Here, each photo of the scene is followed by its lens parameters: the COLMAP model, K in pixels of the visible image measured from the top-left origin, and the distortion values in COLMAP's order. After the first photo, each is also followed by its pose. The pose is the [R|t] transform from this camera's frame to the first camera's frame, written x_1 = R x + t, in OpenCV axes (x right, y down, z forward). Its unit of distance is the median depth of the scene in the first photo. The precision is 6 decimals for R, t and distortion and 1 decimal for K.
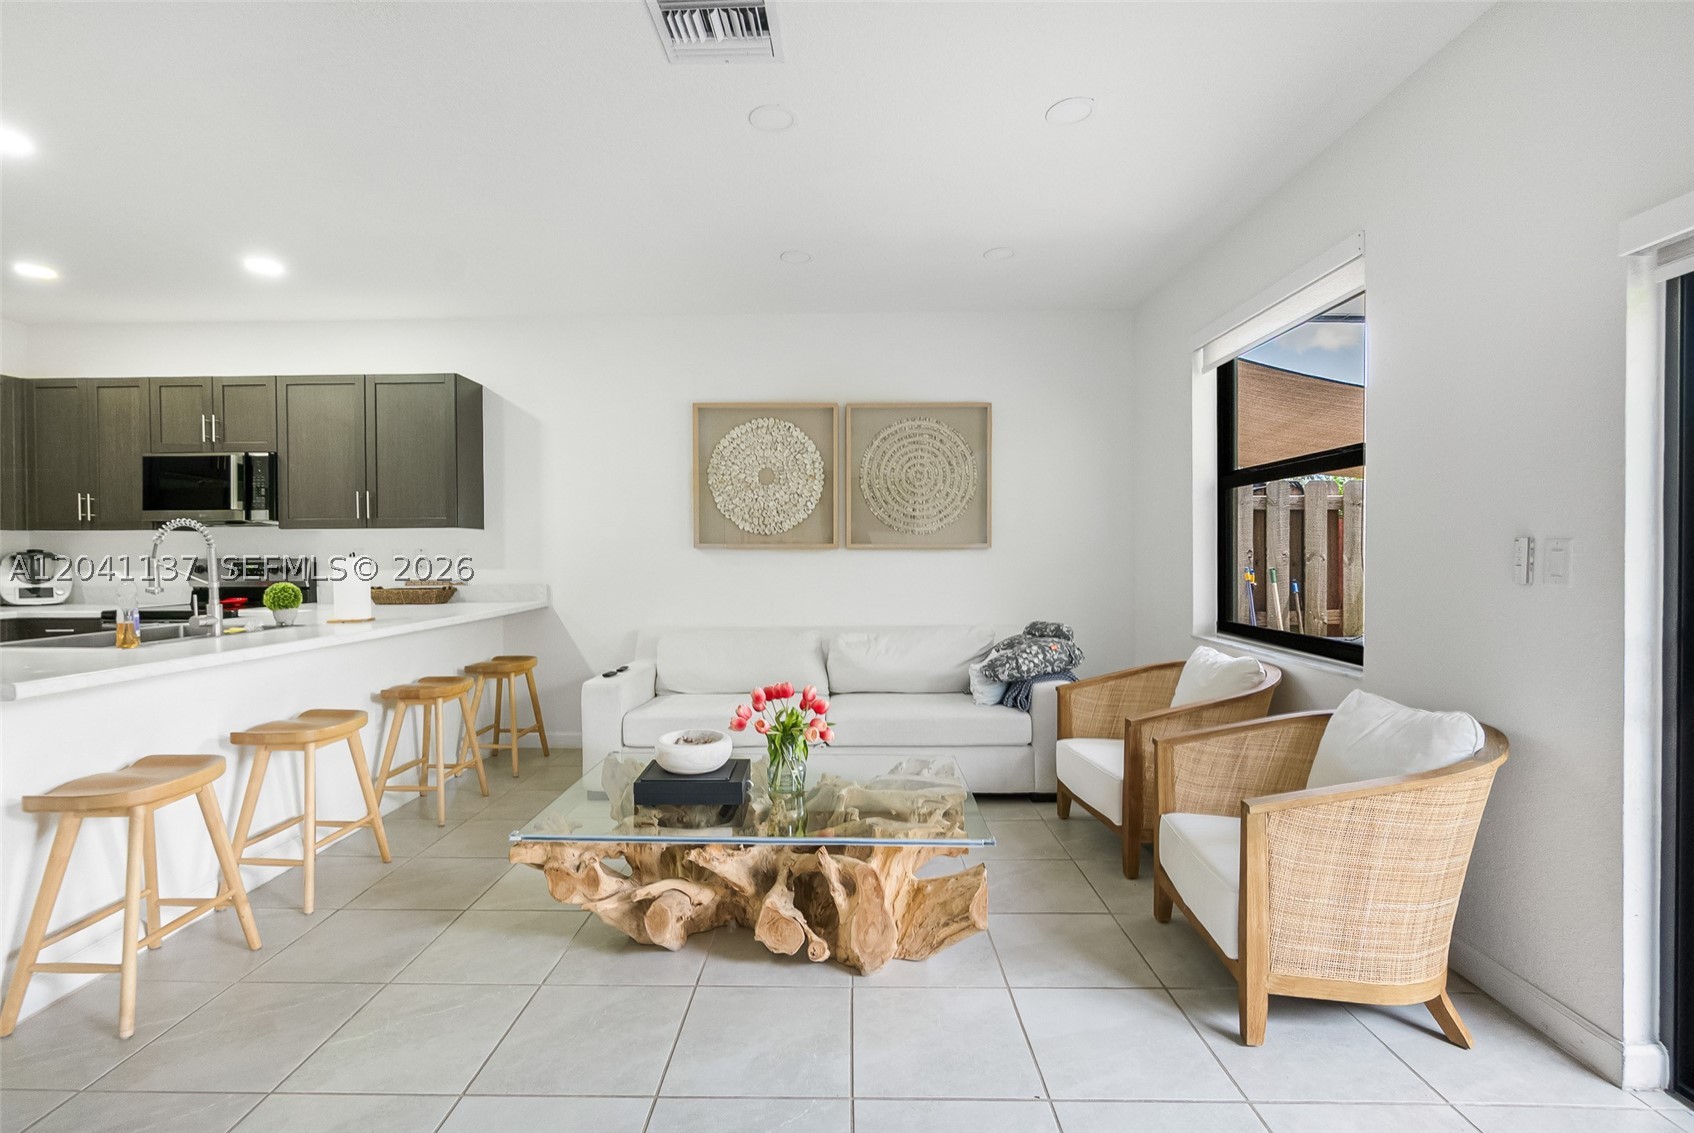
lens RADIAL K [[751.6, 0, 833.9], [0, 751.6, 562.8], [0, 0, 1]] dist [-0.001451, -0.000567]
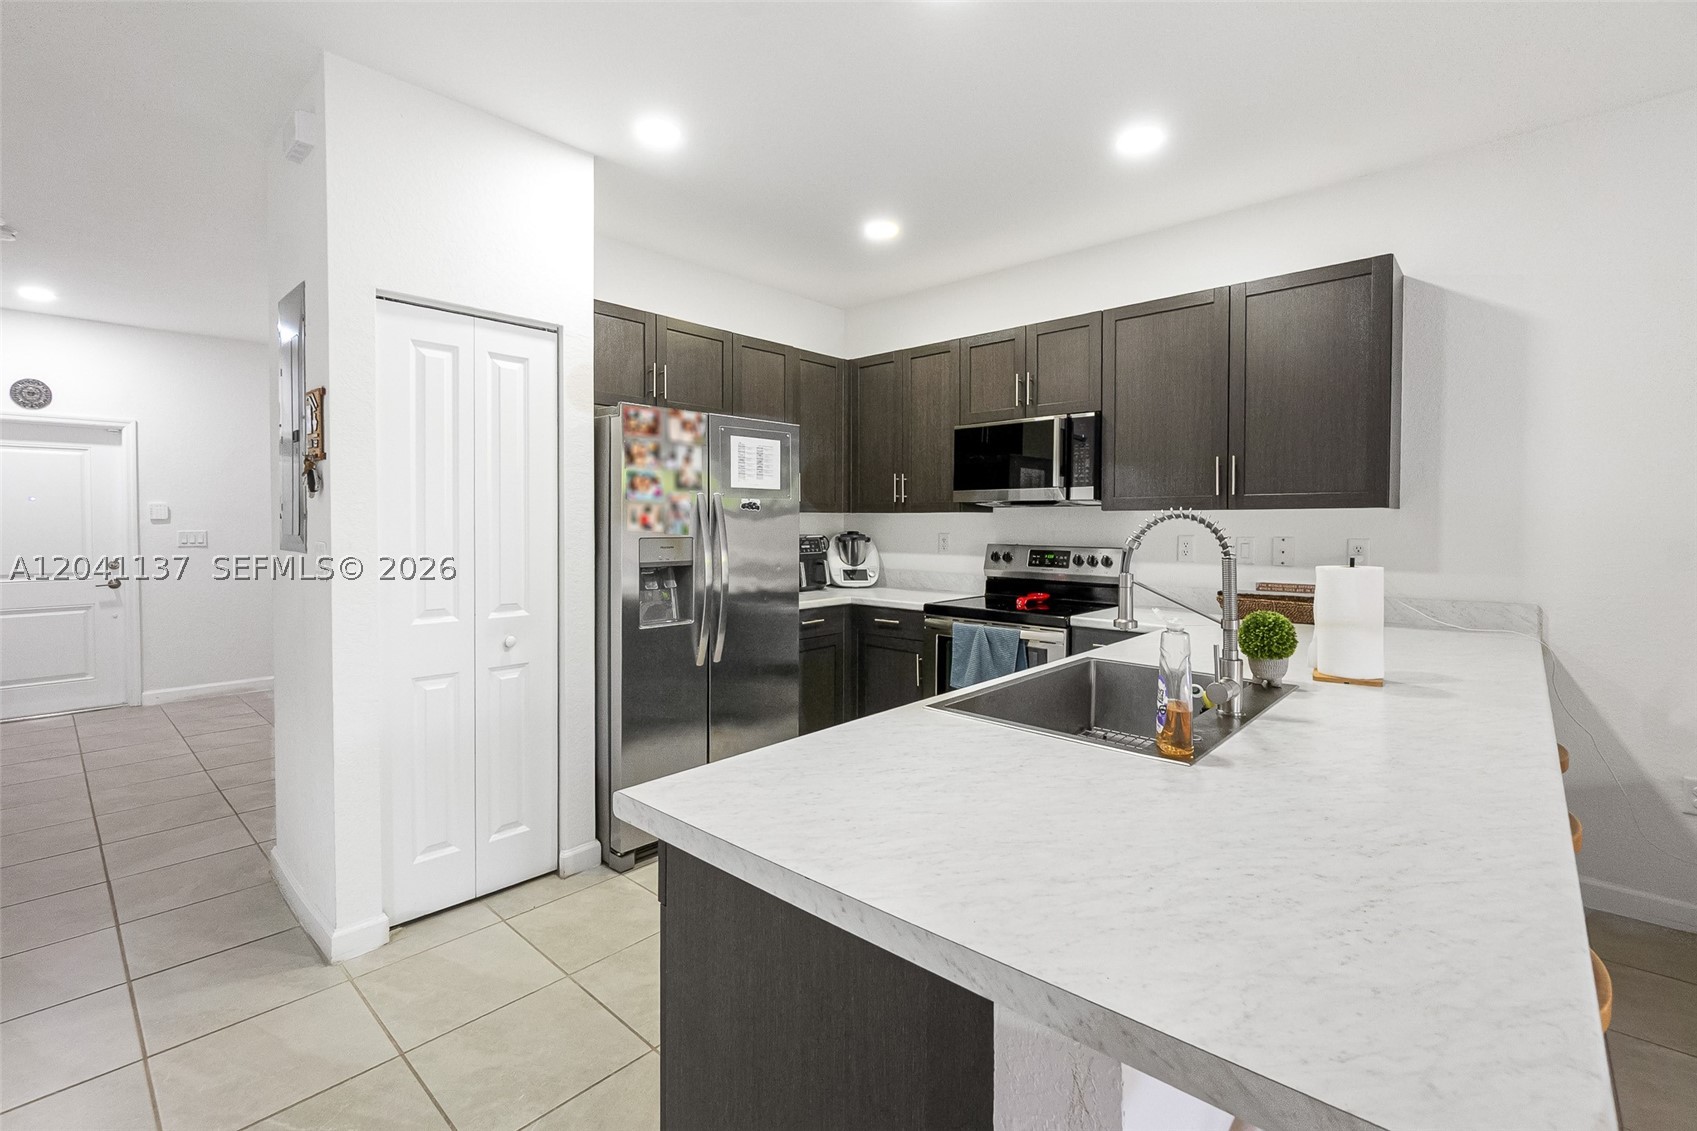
lens RADIAL K [[745.3, 0, 835.6], [0, 745.3, 535.9], [0, 0, 1]] dist [-0.002450, -0.000253]
pose [[0.747888, 0.017707, -0.663589, -0.433033], [-0.011459, 0.999840, 0.013764, -0.026056], [0.663726, -0.002689, 0.747971, 0.243777]]
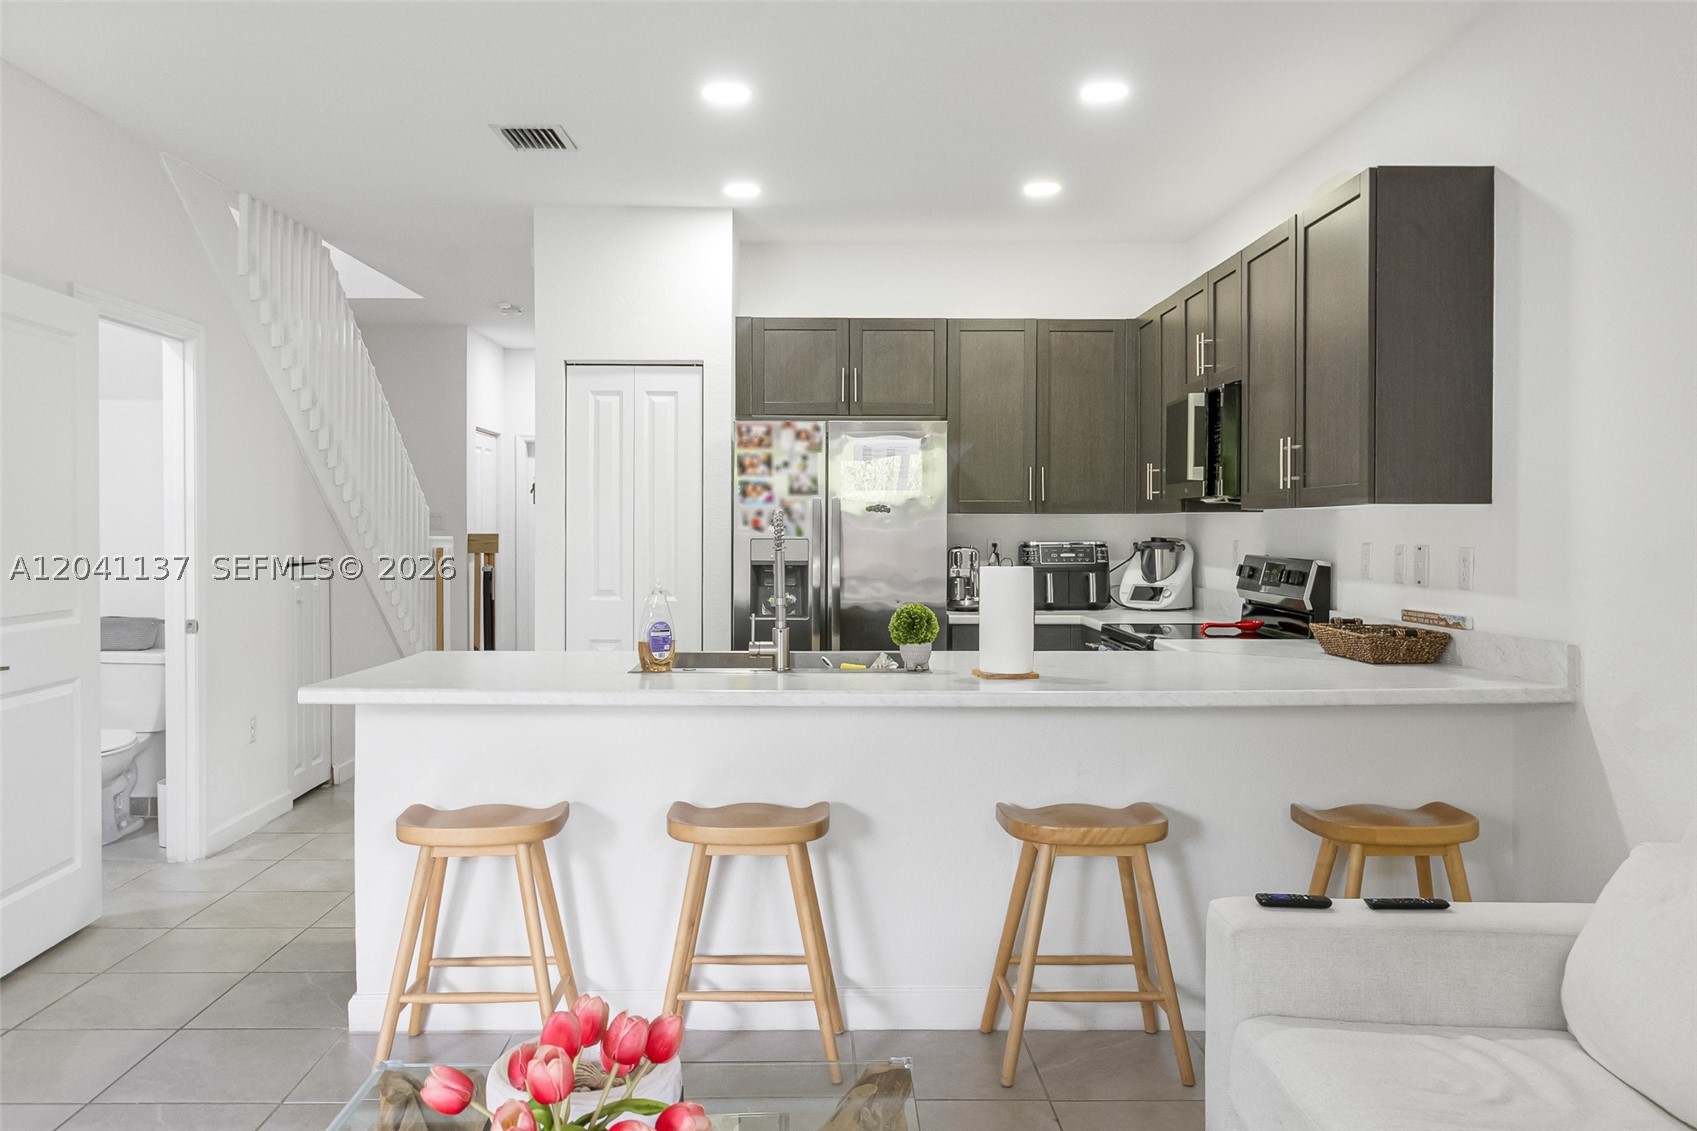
lens RADIAL K [[1321.9, 0, 829.2], [0, 1321.9, 543.4], [0, 0, 1]] dist [0.000075, 0.000897]
pose [[0.035202, 0.017376, -0.999229, 0.294277], [-0.011930, 0.999785, 0.016965, -0.031588], [0.999309, 0.011323, 0.035401, 0.634571]]
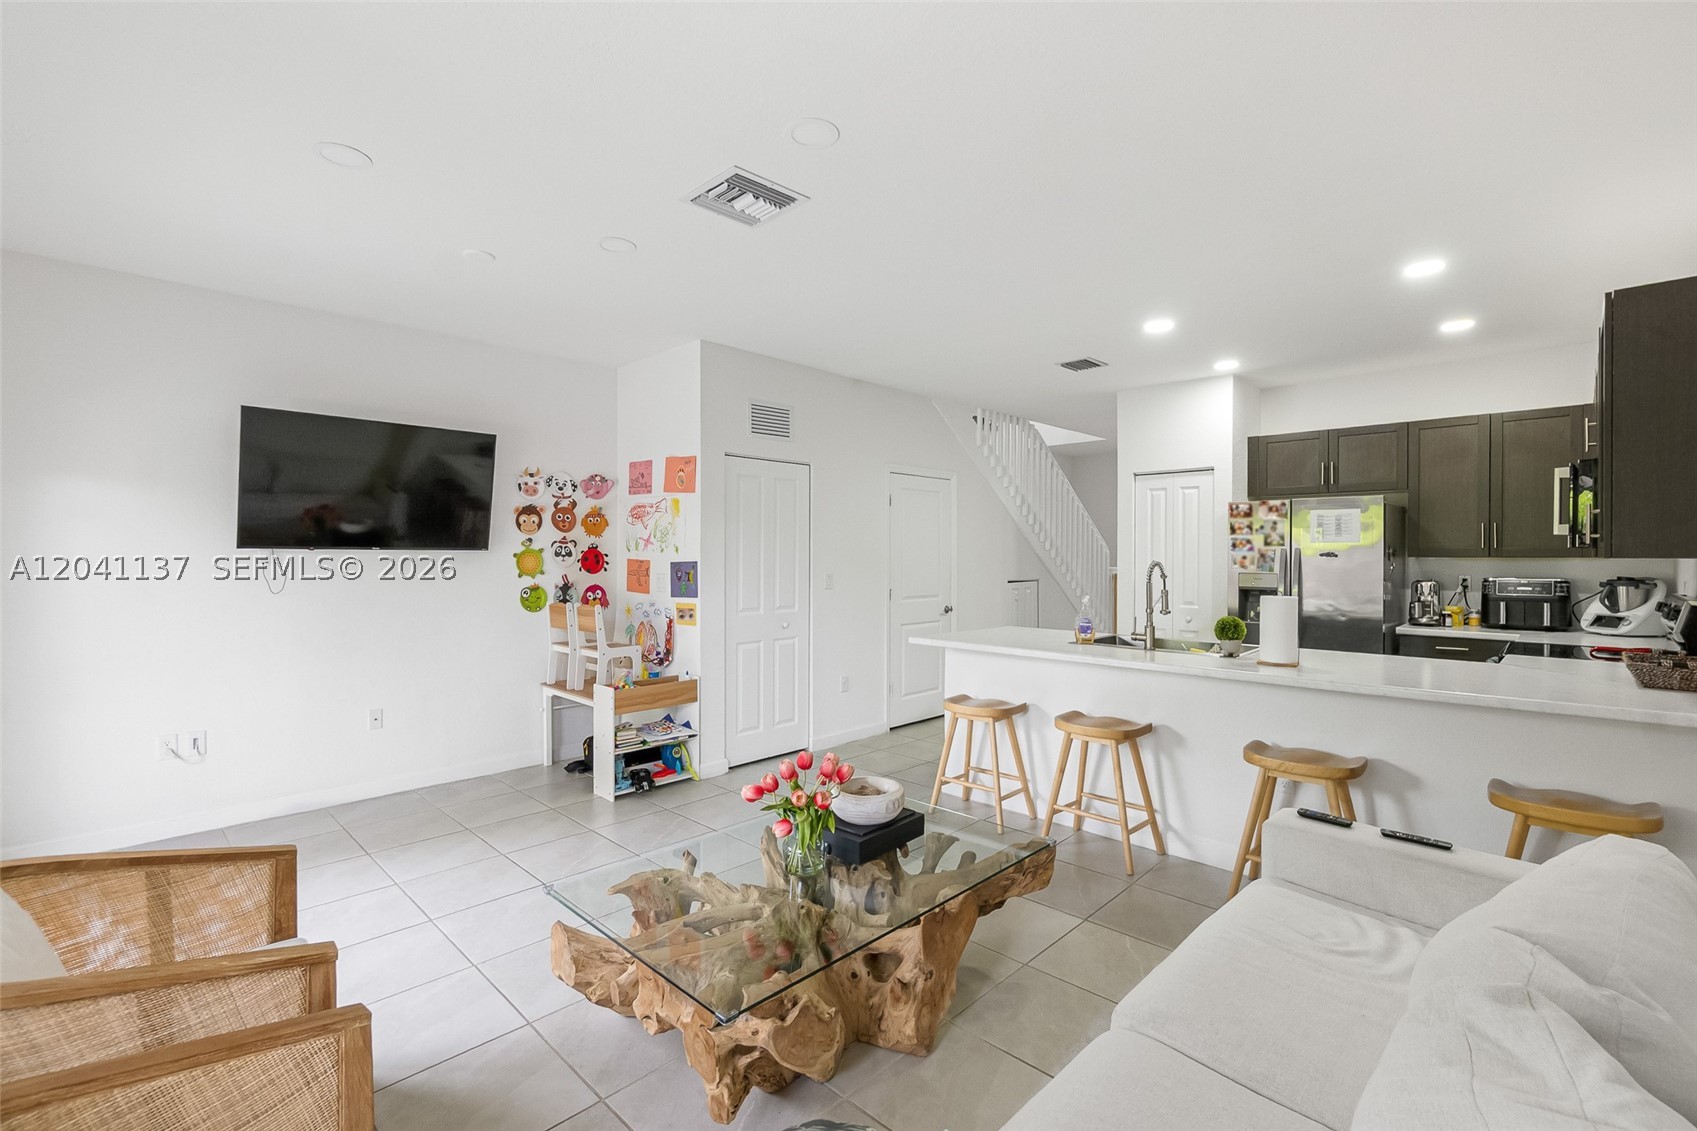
lens RADIAL K [[752.9, 0, 835.4], [0, 752.9, 561.8], [0, 0, 1]] dist [-0.001451, -0.000567]
pose [[-0.687940, 0.010132, -0.725696, 0.329652], [-0.005955, 0.999790, 0.019604, -0.051017], [0.725743, 0.017808, -0.687736, 0.960333]]
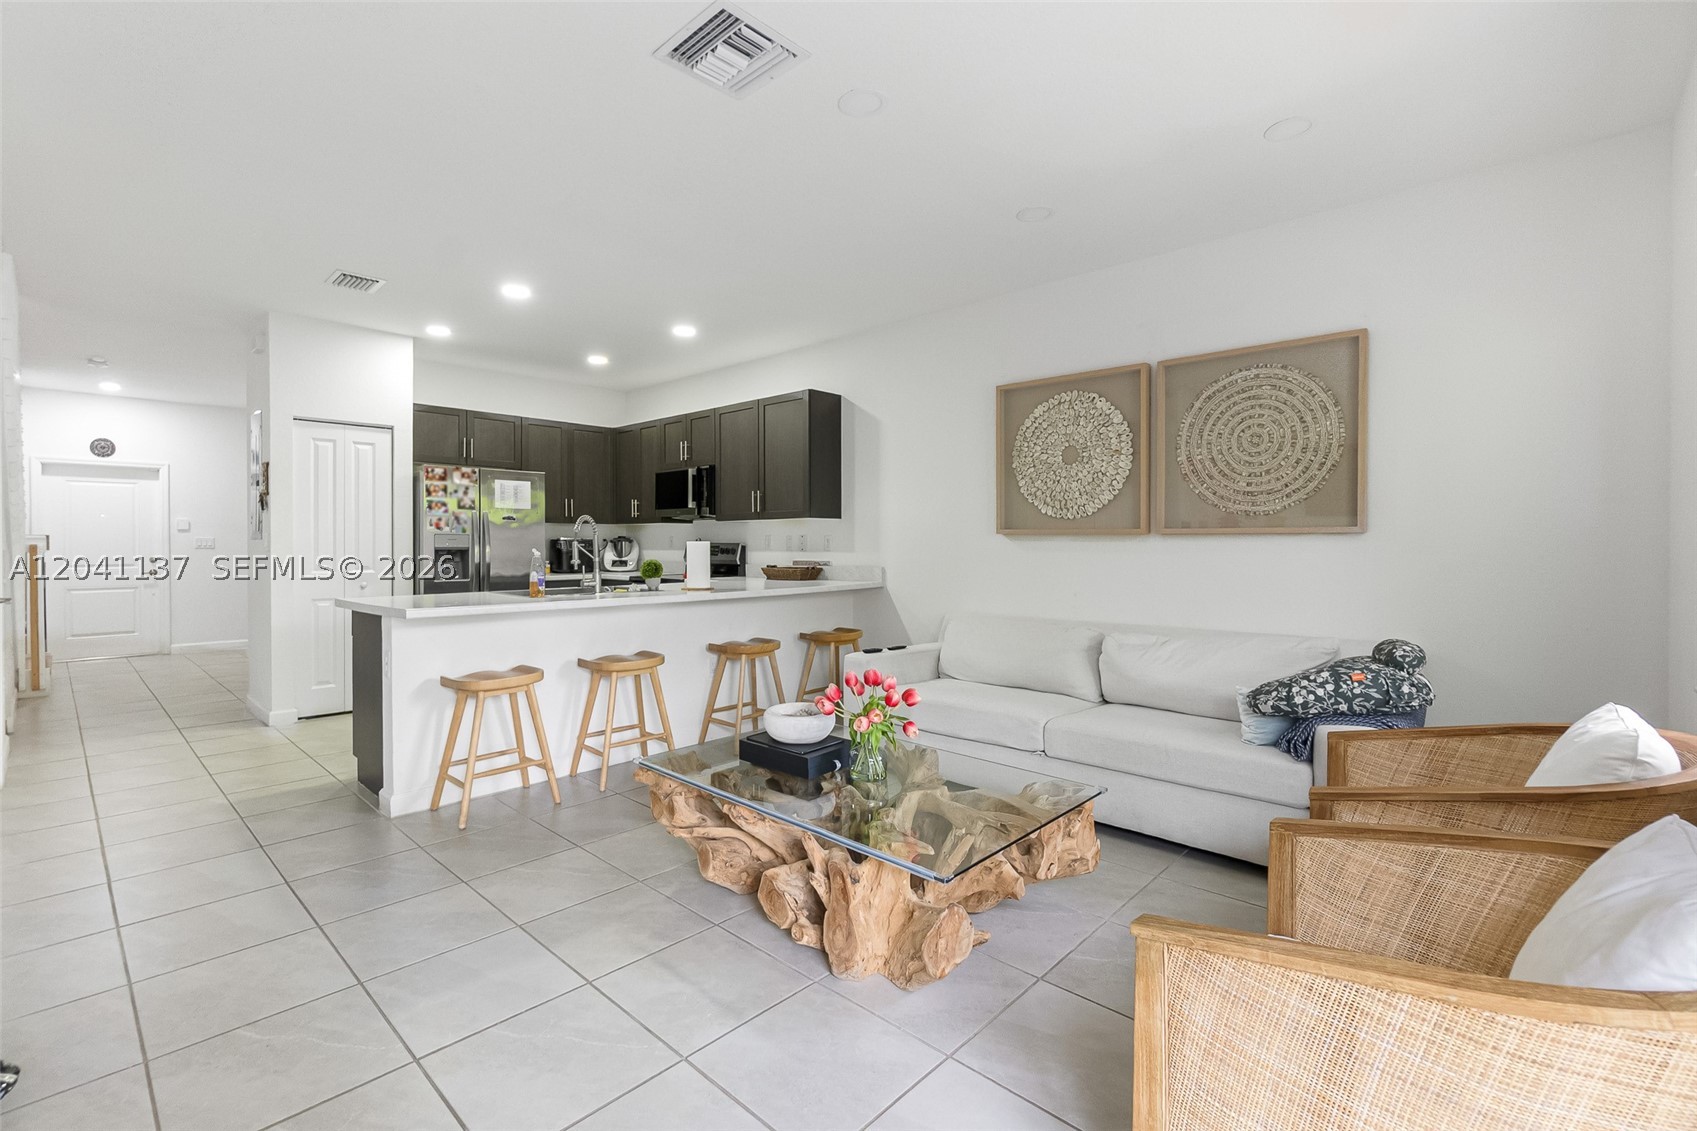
lens RADIAL K [[748.5, 0, 823.1], [0, 748.5, 551.2], [0, 0, 1]] dist [-0.001553, -0.000481]
pose [[0.735384, 0.012726, -0.677531, 0.321000], [-0.011694, 0.999913, 0.006089, -0.000700], [0.677549, 0.003445, 0.735469, 0.135717]]
